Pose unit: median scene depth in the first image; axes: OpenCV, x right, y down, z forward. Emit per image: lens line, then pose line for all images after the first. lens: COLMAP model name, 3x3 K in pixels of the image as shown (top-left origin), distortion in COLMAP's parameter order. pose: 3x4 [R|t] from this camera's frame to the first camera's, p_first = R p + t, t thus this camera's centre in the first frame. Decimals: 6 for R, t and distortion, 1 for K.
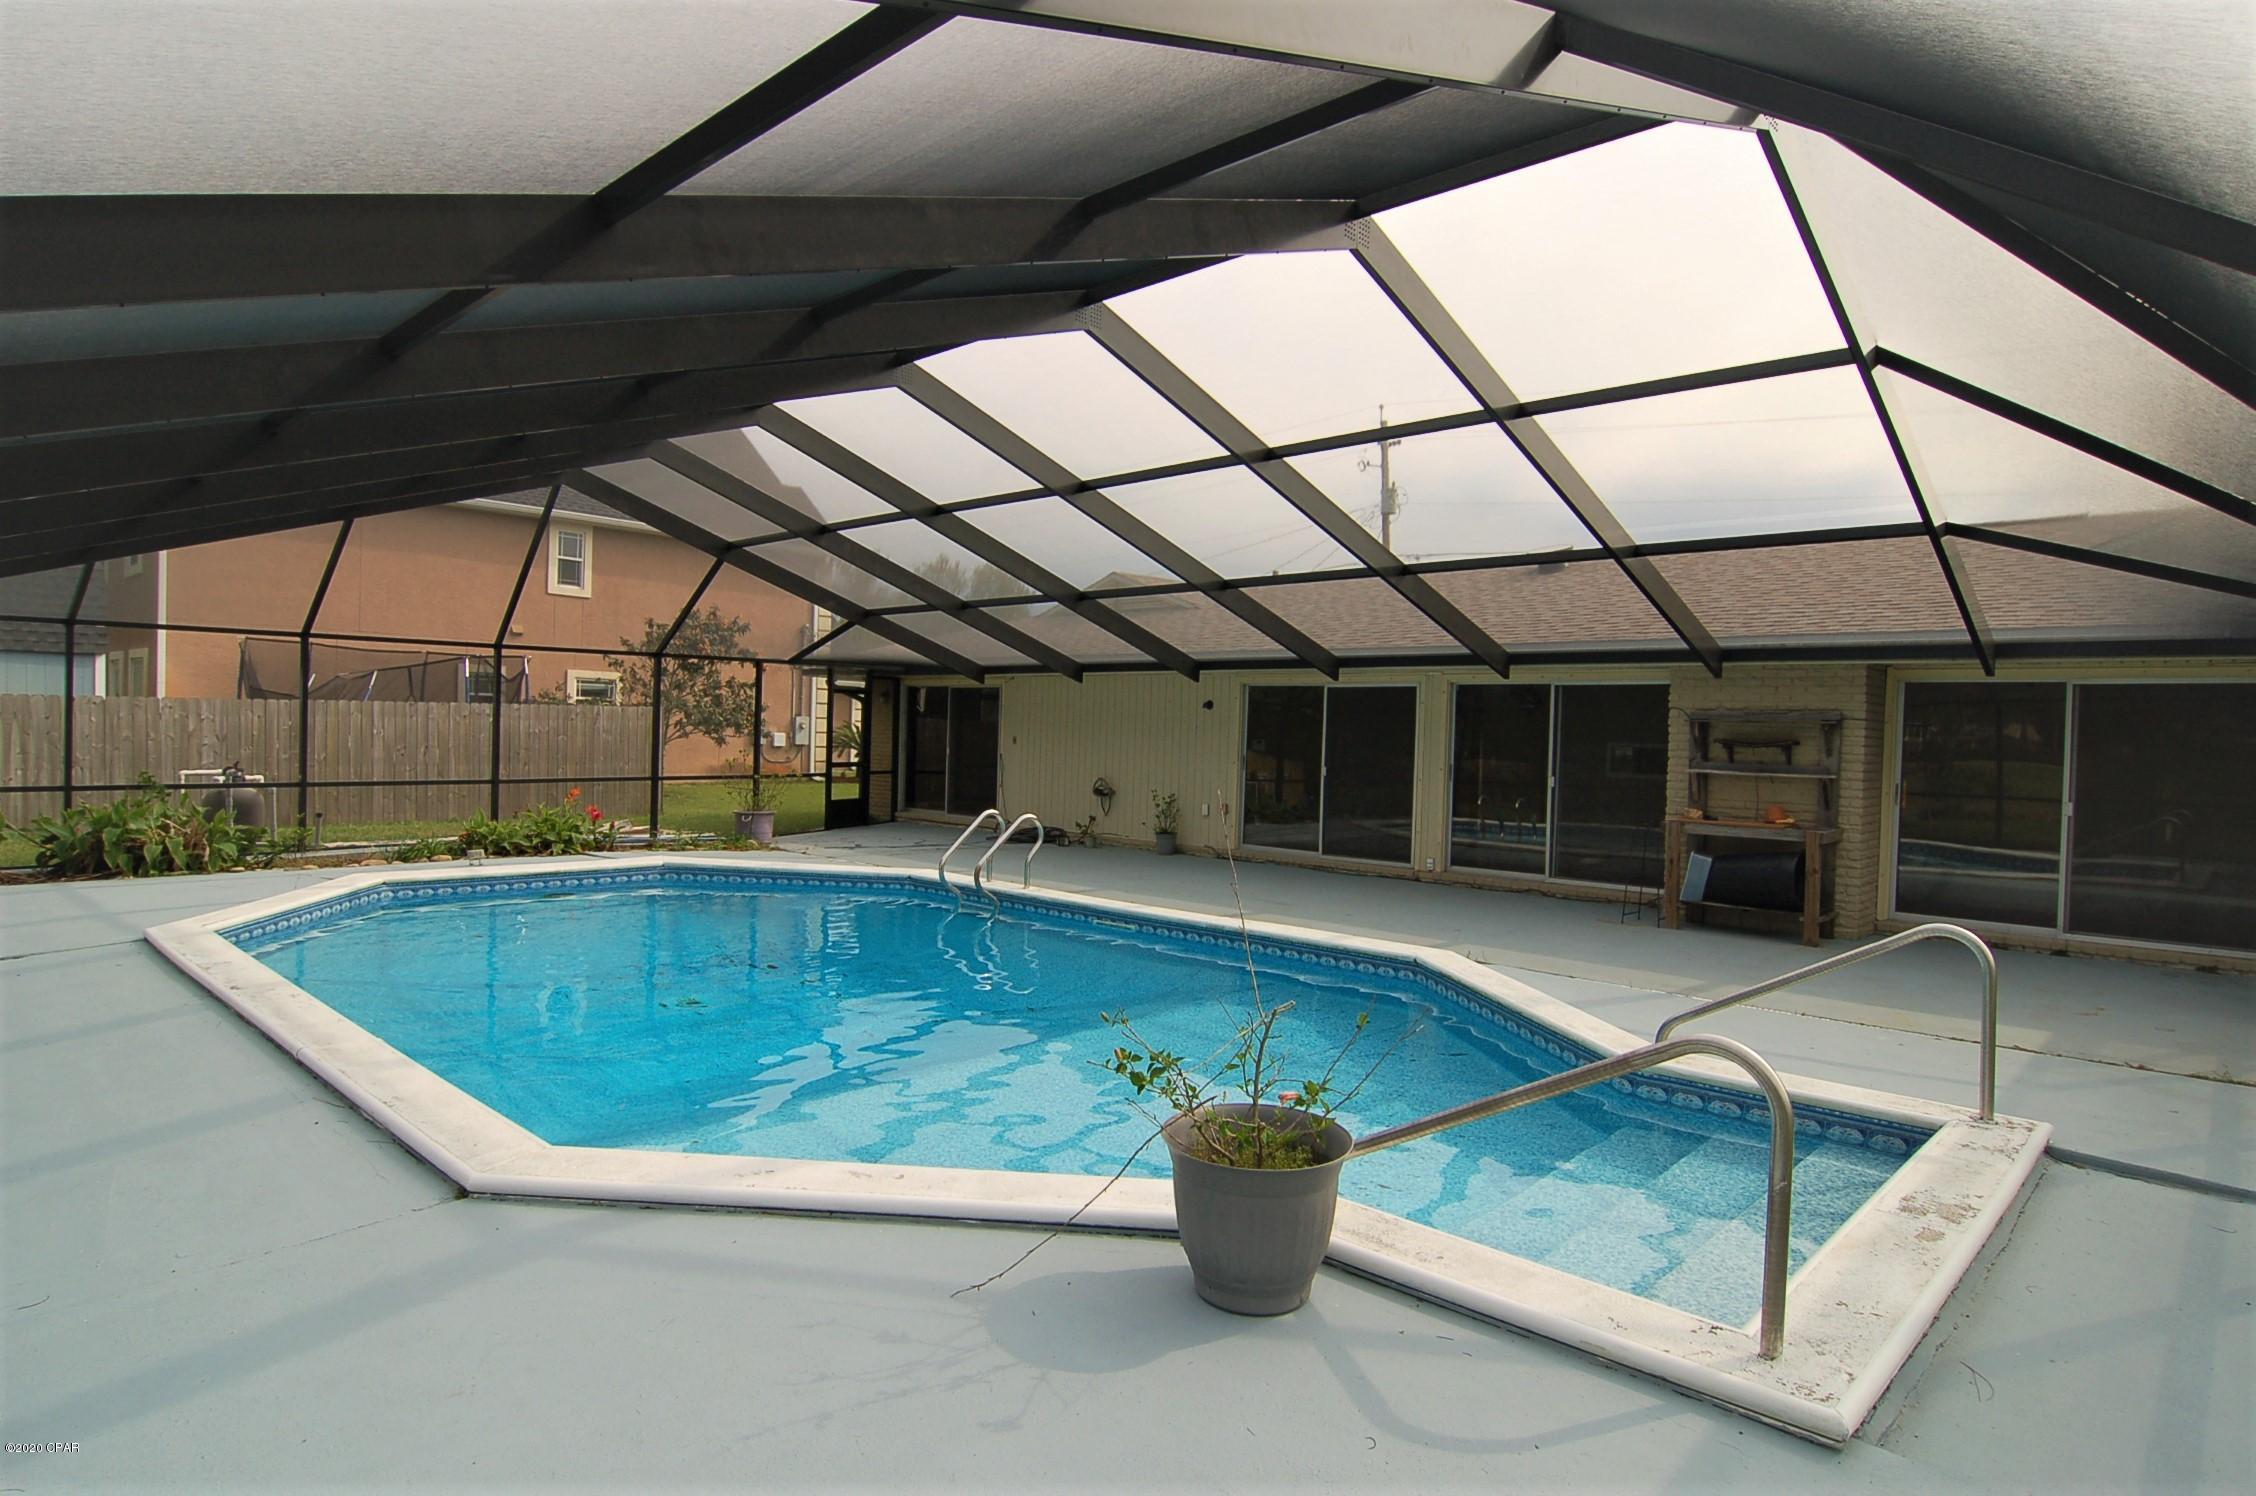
lens RADIAL K [[1272.6, 0, 1128.0], [0, 1272.6, 748.0], [0, 0, 1]] dist [-0.037409, -0.000038]
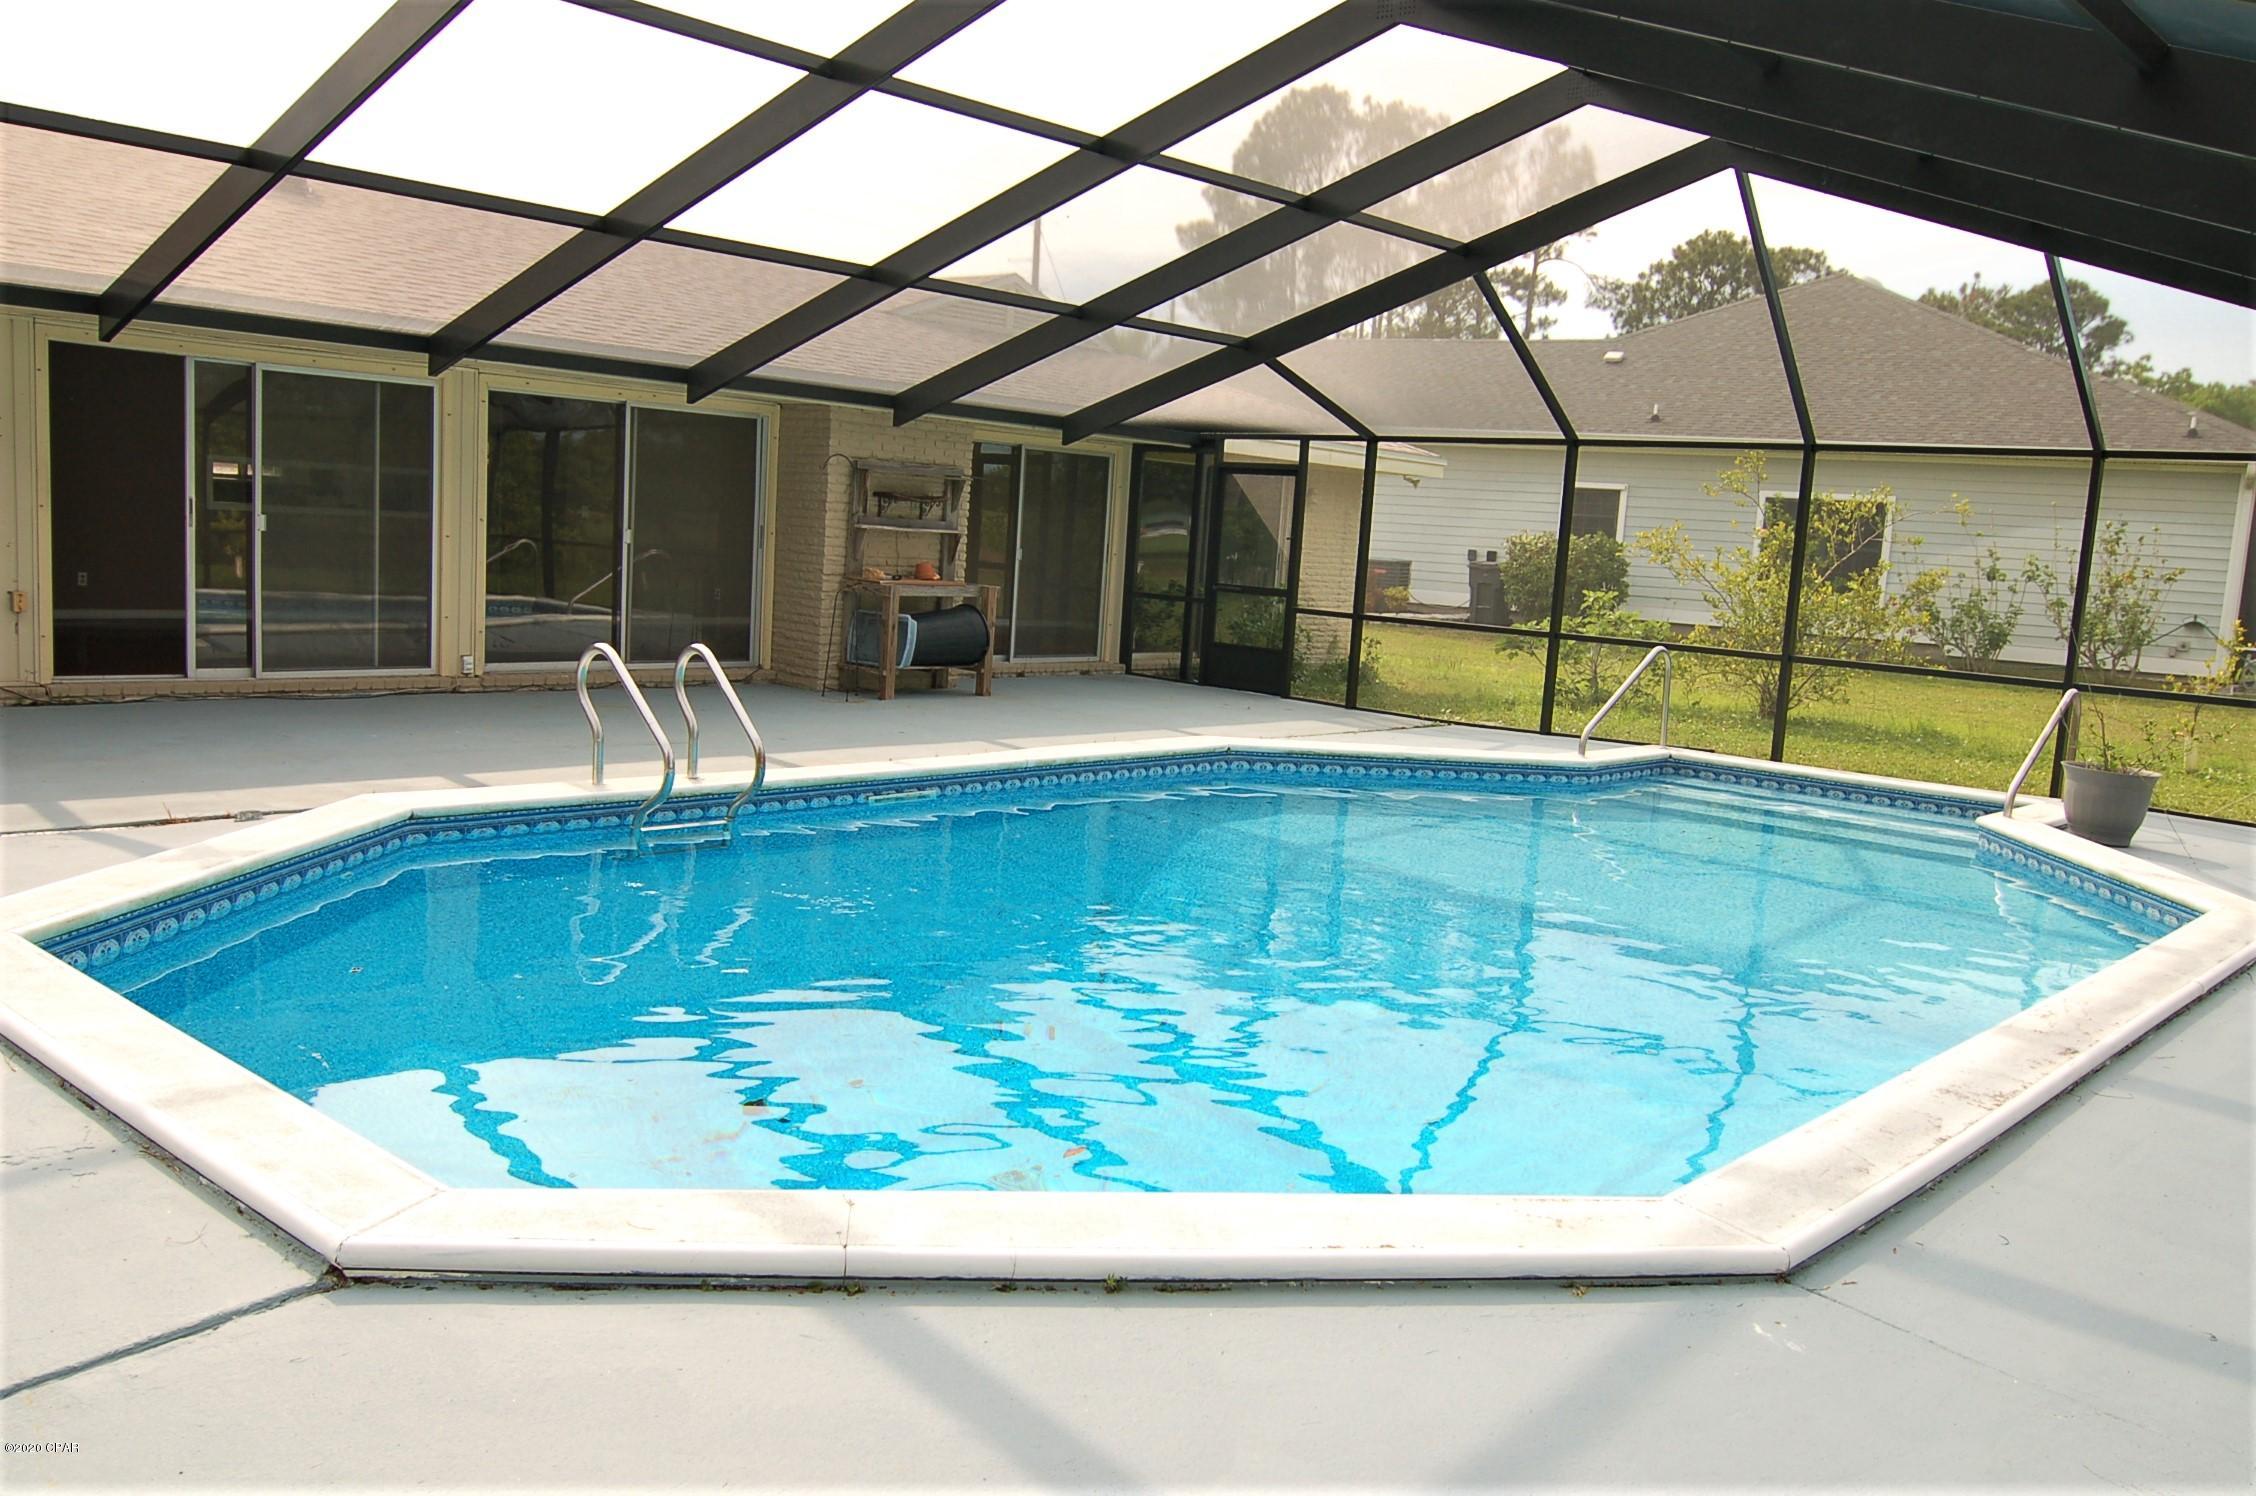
lens RADIAL K [[1798.0, 0, 1128.0], [0, 1798.0, 748.0], [0, 0, 1]] dist [-0.003000, -0.001530]
pose [[-0.027848, -0.157348, 0.987151, -0.754472], [-0.052696, 0.986391, 0.155740, -0.031902], [-0.998222, -0.047682, -0.035761, 0.735508]]
